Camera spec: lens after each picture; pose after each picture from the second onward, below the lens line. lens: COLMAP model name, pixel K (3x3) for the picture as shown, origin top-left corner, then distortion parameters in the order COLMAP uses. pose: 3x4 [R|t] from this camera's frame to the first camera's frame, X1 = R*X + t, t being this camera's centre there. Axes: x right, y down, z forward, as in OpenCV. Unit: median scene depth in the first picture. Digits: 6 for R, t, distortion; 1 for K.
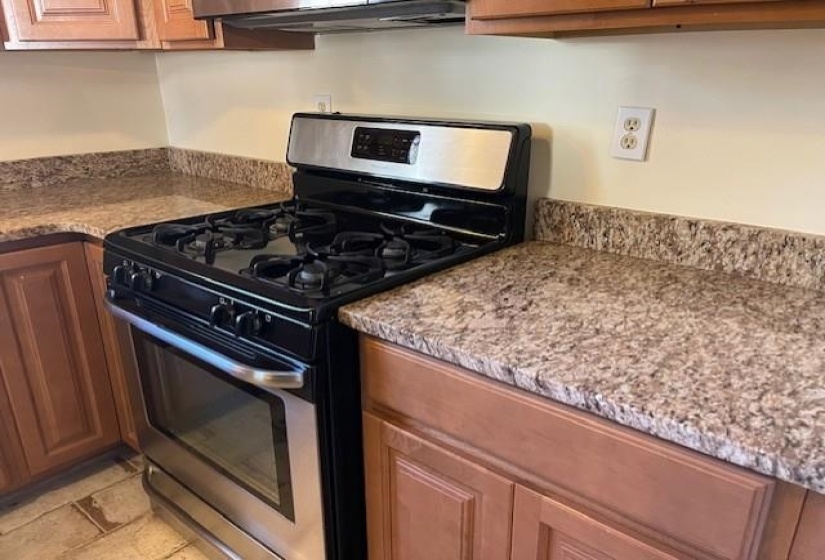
lens RADIAL K [[619.5, 0, 413.8], [0, 619.5, 307.2], [0, 0, 1]] dist [0.062419, -0.096748]
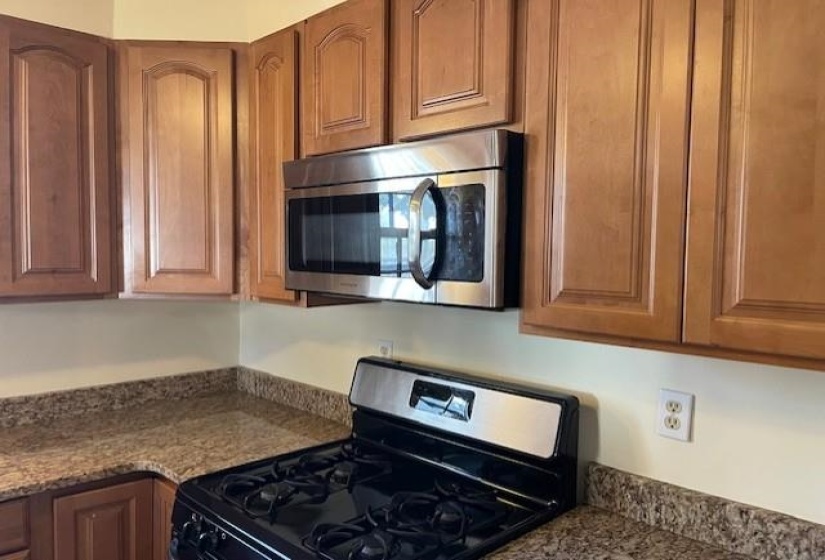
lens RADIAL K [[619.5, 0, 415.6], [0, 619.5, 267.3], [0, 0, 1]] dist [0.062419, -0.096748]
pose [[0.997306, 0.027144, -0.068153, -0.025601], [-0.048617, 0.940271, -0.336937, -0.118149], [0.054937, 0.339343, 0.939057, -0.108117]]
